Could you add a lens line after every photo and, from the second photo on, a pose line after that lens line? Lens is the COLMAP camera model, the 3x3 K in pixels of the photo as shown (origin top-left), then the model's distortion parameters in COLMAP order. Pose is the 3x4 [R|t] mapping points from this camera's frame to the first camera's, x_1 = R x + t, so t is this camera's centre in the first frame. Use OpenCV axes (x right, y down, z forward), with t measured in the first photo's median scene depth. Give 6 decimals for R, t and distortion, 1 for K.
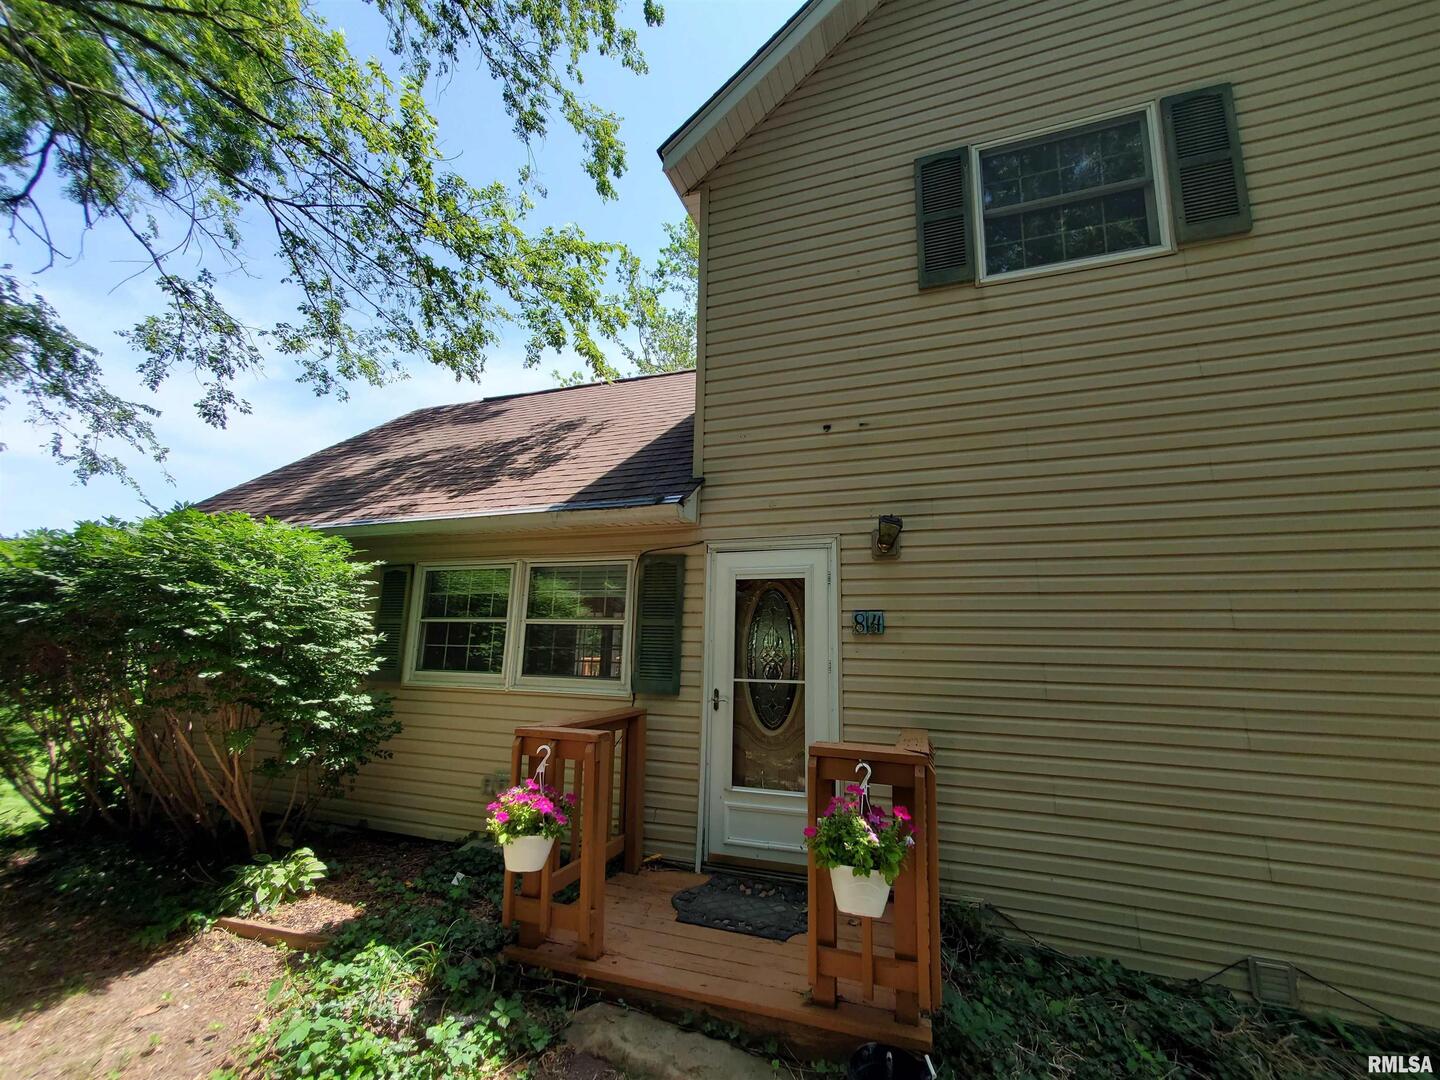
lens RADIAL K [[570.5, 0, 722.8], [0, 570.5, 546.3], [0, 0, 1]] dist [0.014405, 0.000203]
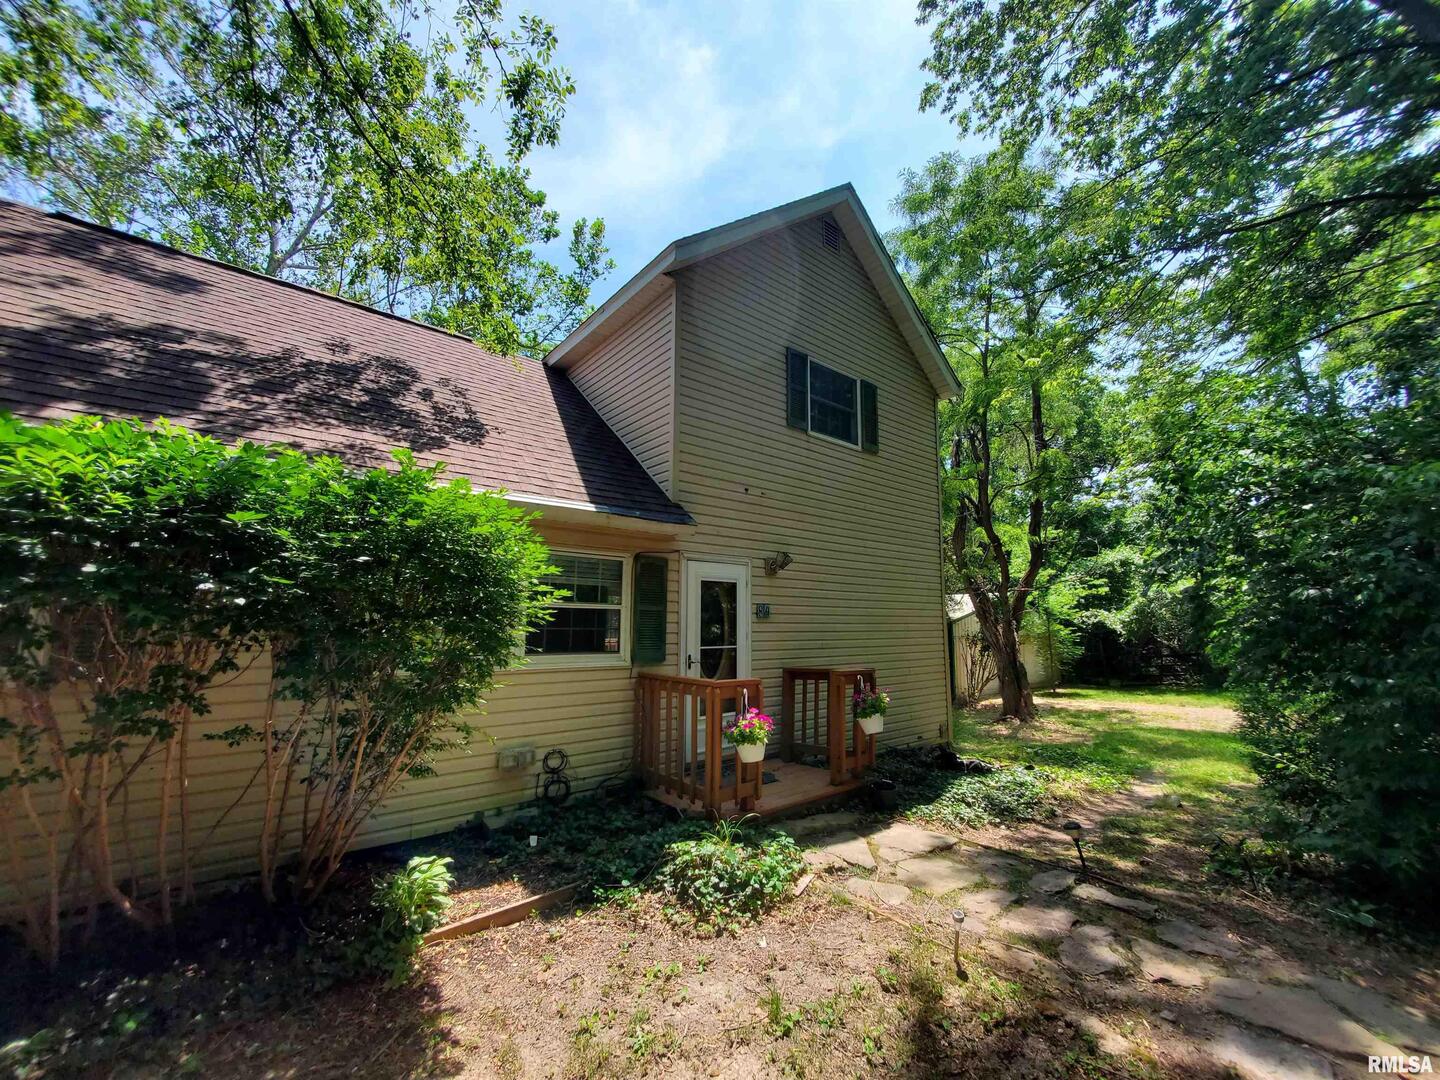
lens RADIAL K [[570.5, 0, 723.7], [0, 570.5, 539.9], [0, 0, 1]] dist [0.014405, 0.000203]
pose [[0.533365, 0.105242, 0.839313, -1.224753], [-0.148477, 0.988473, -0.029592, -0.010901], [-0.832752, -0.108835, 0.542843, 0.162678]]
